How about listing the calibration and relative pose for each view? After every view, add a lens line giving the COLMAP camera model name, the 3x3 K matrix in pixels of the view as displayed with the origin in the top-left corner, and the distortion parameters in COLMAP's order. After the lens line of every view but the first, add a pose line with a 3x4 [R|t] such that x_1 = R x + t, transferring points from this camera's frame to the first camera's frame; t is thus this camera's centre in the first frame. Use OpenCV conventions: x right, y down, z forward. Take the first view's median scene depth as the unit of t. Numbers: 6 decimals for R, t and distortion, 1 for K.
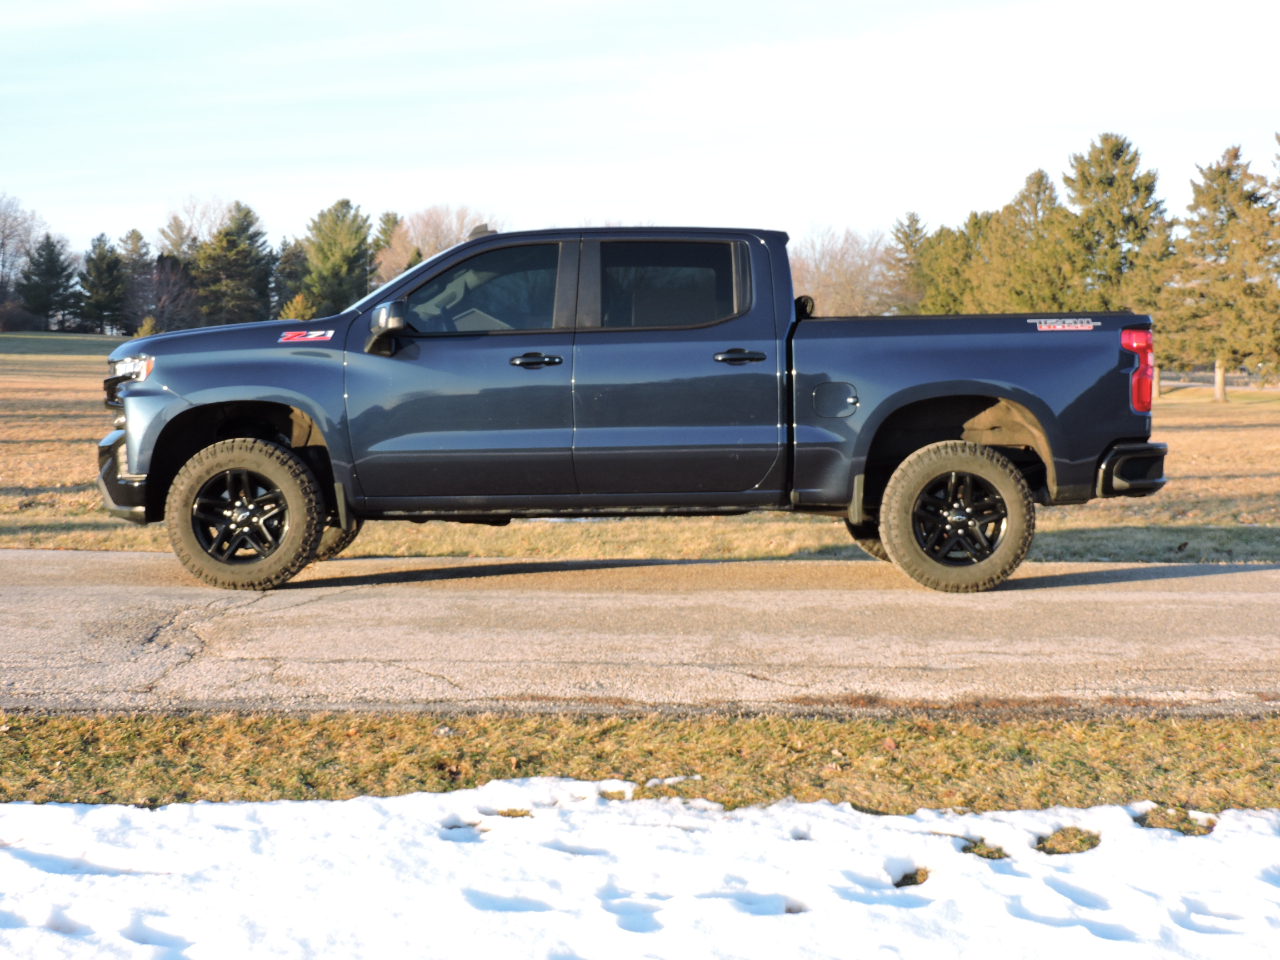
lens RADIAL K [[1897.2, 0, 647.9], [0, 1897.2, 477.2], [0, 0, 1]] dist [-0.011193, -0.039708]
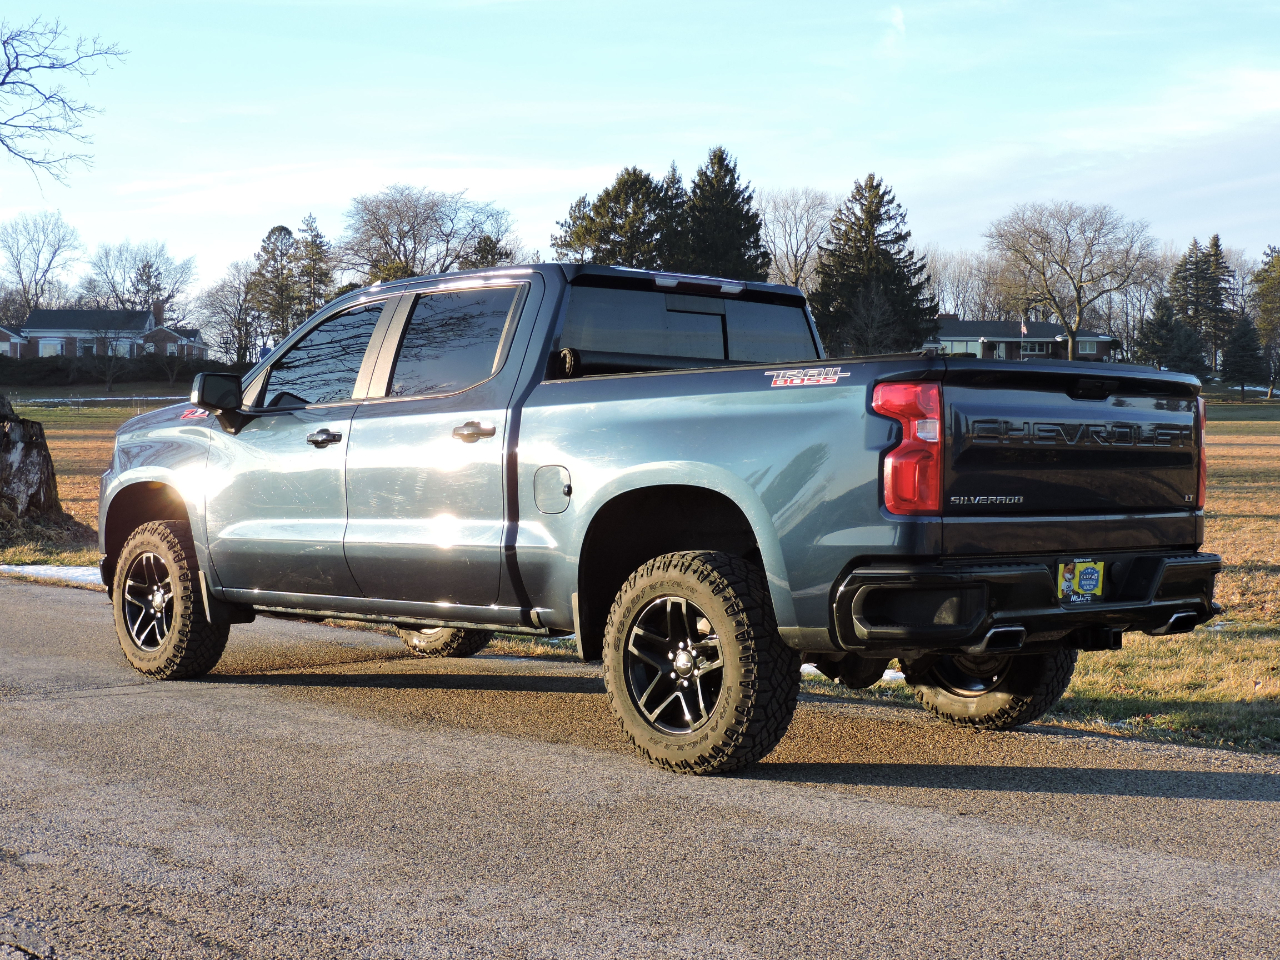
lens RADIAL K [[1897.2, 0, 647.9], [0, 1897.2, 477.2], [0, 0, 1]] dist [-0.011193, -0.039708]
pose [[0.676207, 0.009342, -0.736653, 0.660913], [-0.035936, 0.999148, -0.020317, -0.031458], [0.735835, 0.040211, 0.675966, 0.525314]]
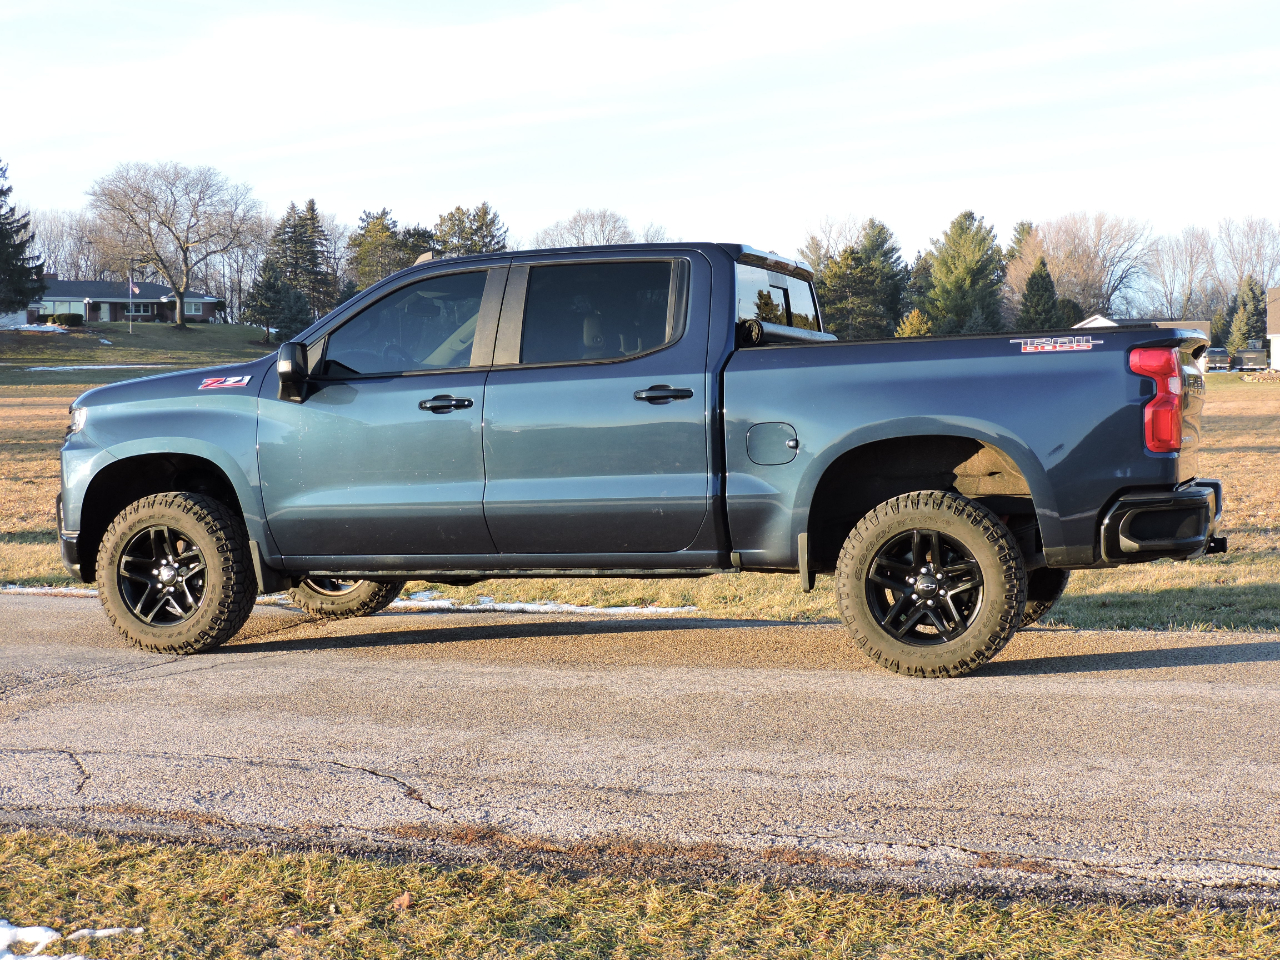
lens RADIAL K [[1897.2, 0, 647.9], [0, 1897.2, 477.2], [0, 0, 1]] dist [-0.011193, -0.039708]
pose [[0.940731, -0.007350, -0.339075, 0.328321], [0.005173, 0.999960, -0.007324, -0.019834], [0.339115, 0.005135, 0.940731, 0.192934]]
